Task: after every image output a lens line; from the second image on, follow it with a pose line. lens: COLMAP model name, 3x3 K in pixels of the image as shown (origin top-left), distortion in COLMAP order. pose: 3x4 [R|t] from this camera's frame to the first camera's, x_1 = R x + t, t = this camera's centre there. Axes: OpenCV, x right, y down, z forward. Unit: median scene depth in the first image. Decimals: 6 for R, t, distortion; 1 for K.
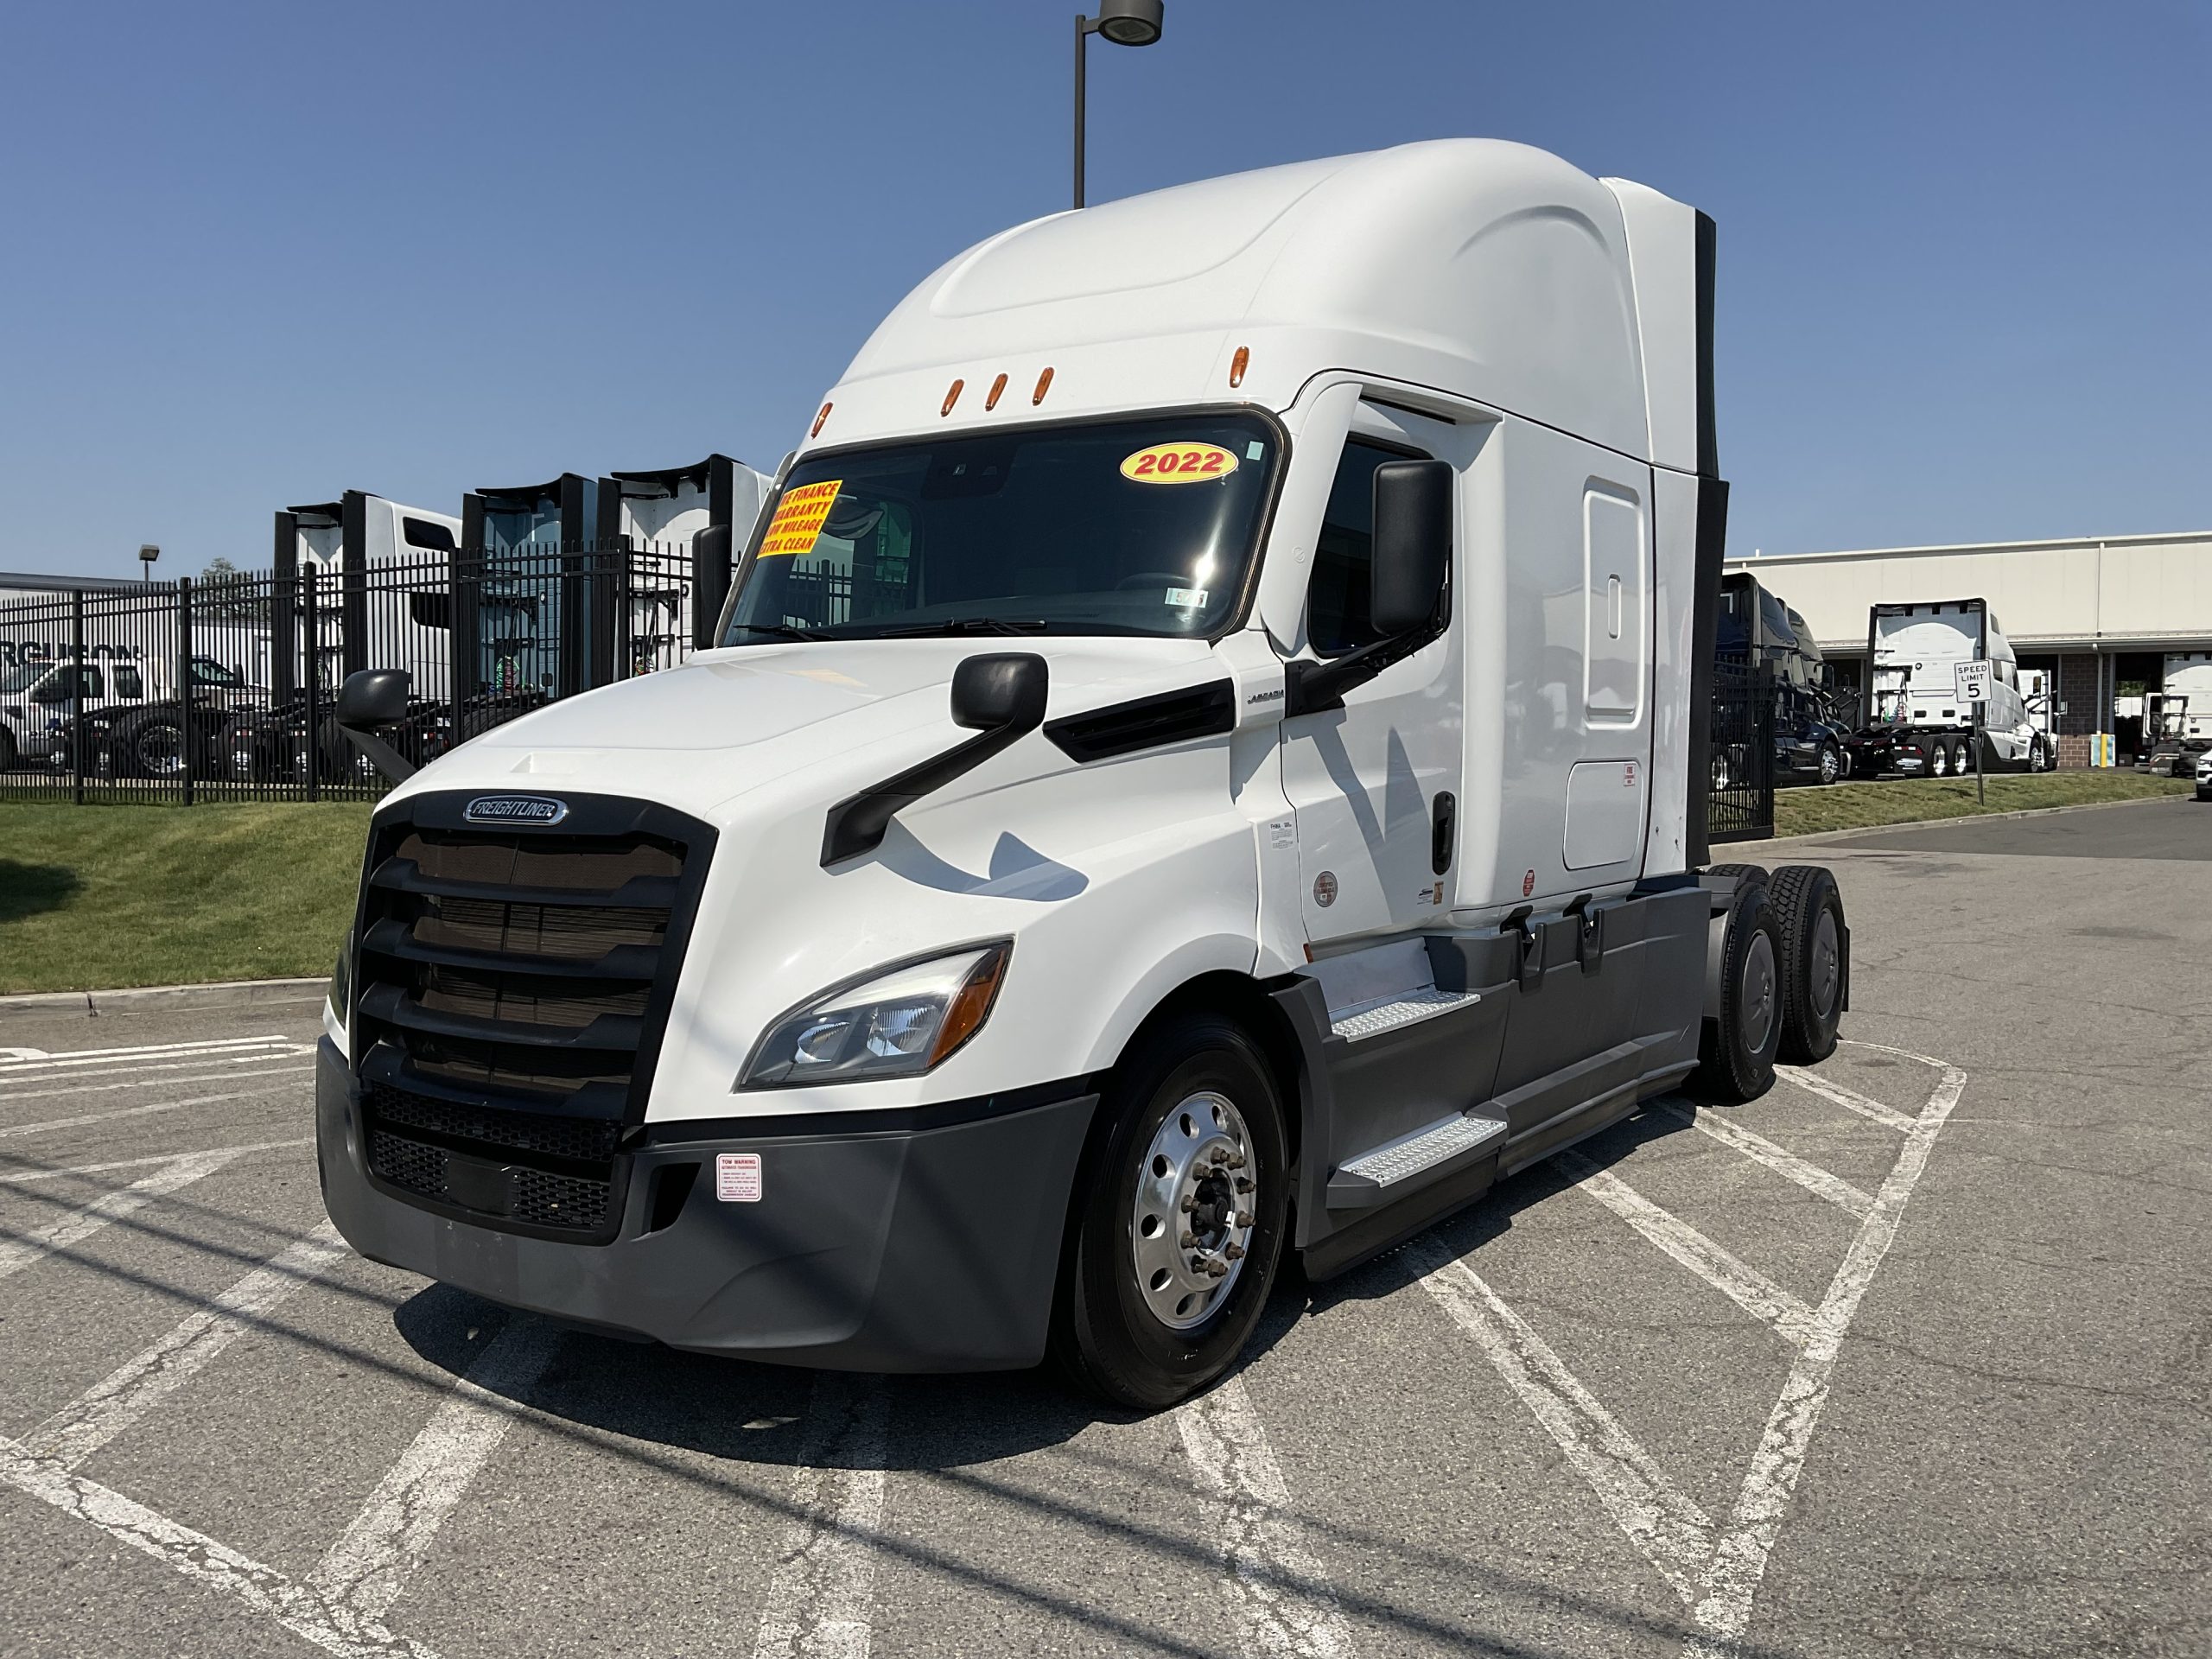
lens RADIAL K [[1836.8, 0, 1098.1], [0, 1836.8, 809.7], [0, 0, 1]] dist [0.039993, -0.075323]
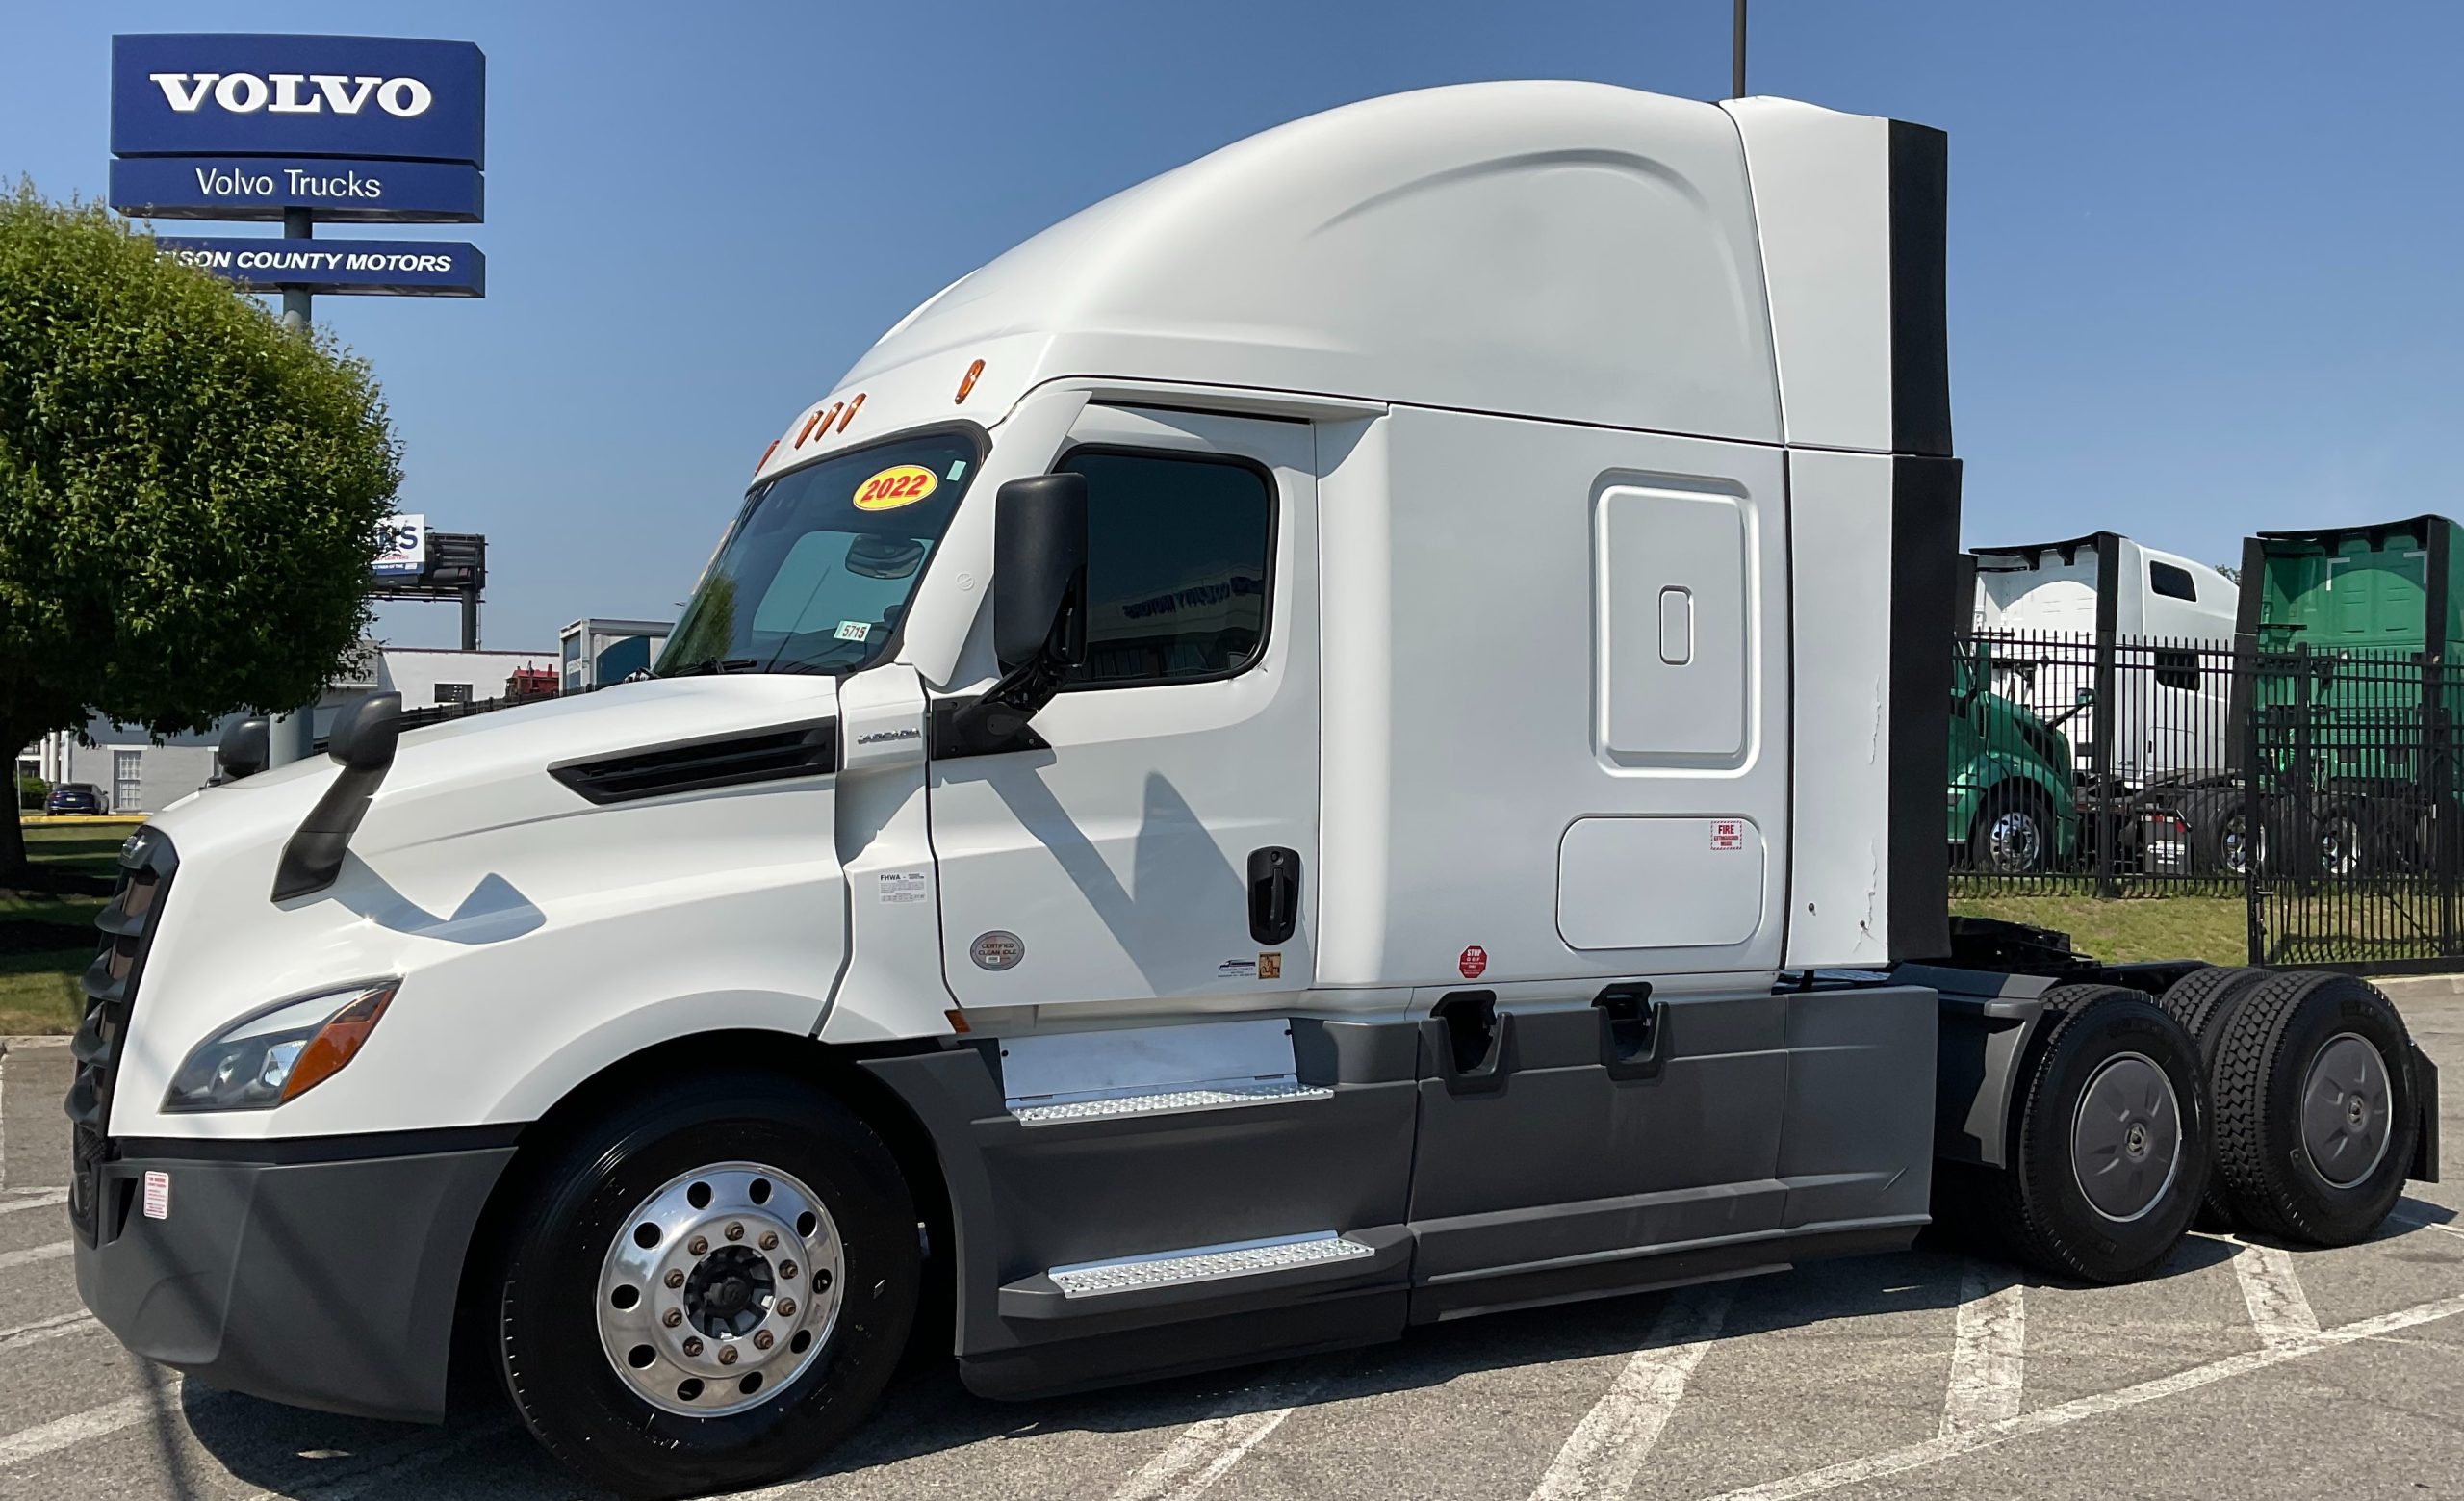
lens RADIAL K [[2152.2, 0, 1232.0], [0, 2152.2, 750.5], [0, 0, 1]] dist [0.101548, -0.221504]
pose [[0.907289, -0.003817, -0.420489, 0.694336], [-0.022143, 0.998138, -0.056838, 0.003190], [0.419923, 0.060880, 0.905515, 0.092294]]
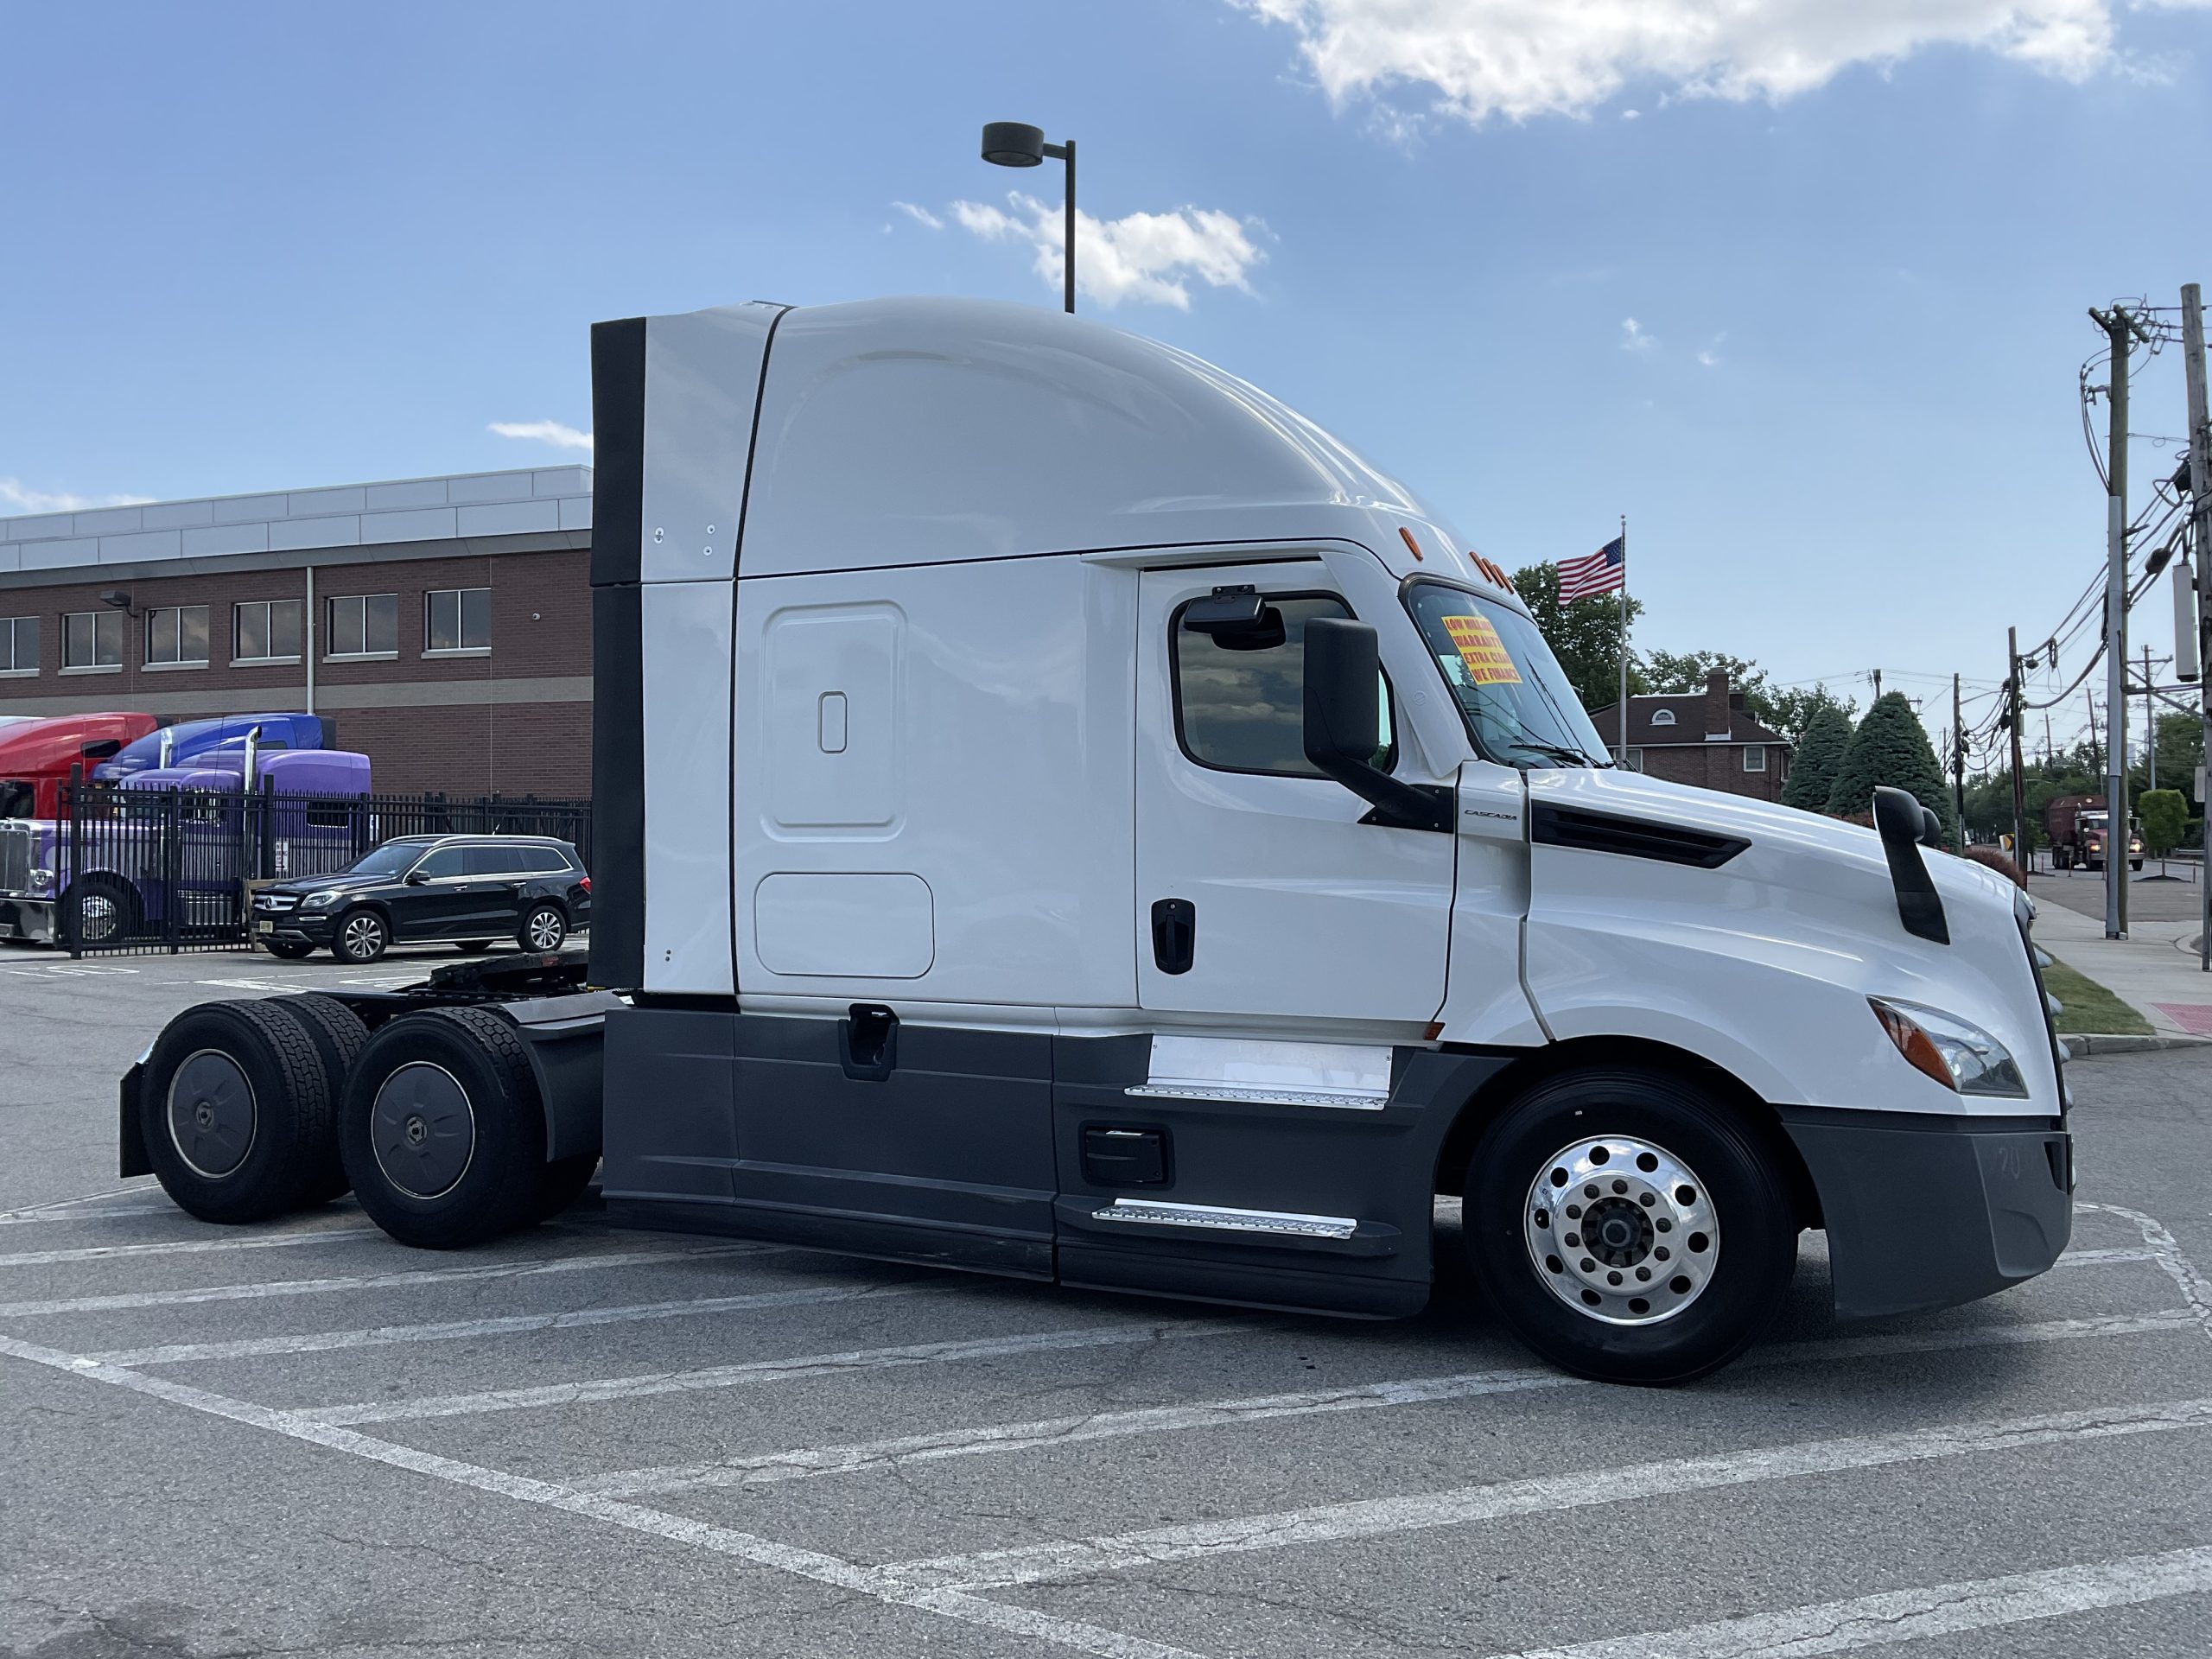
lens RADIAL K [[1815.2, 0, 1098.4], [0, 1815.2, 833.0], [0, 0, 1]] dist [0.060924, -0.108154]
pose [[-0.214817, 0.005149, 0.976641, -1.401375], [0.035038, 0.999383, 0.002438, -0.074017], [-0.976026, 0.034743, -0.214864, 1.739390]]
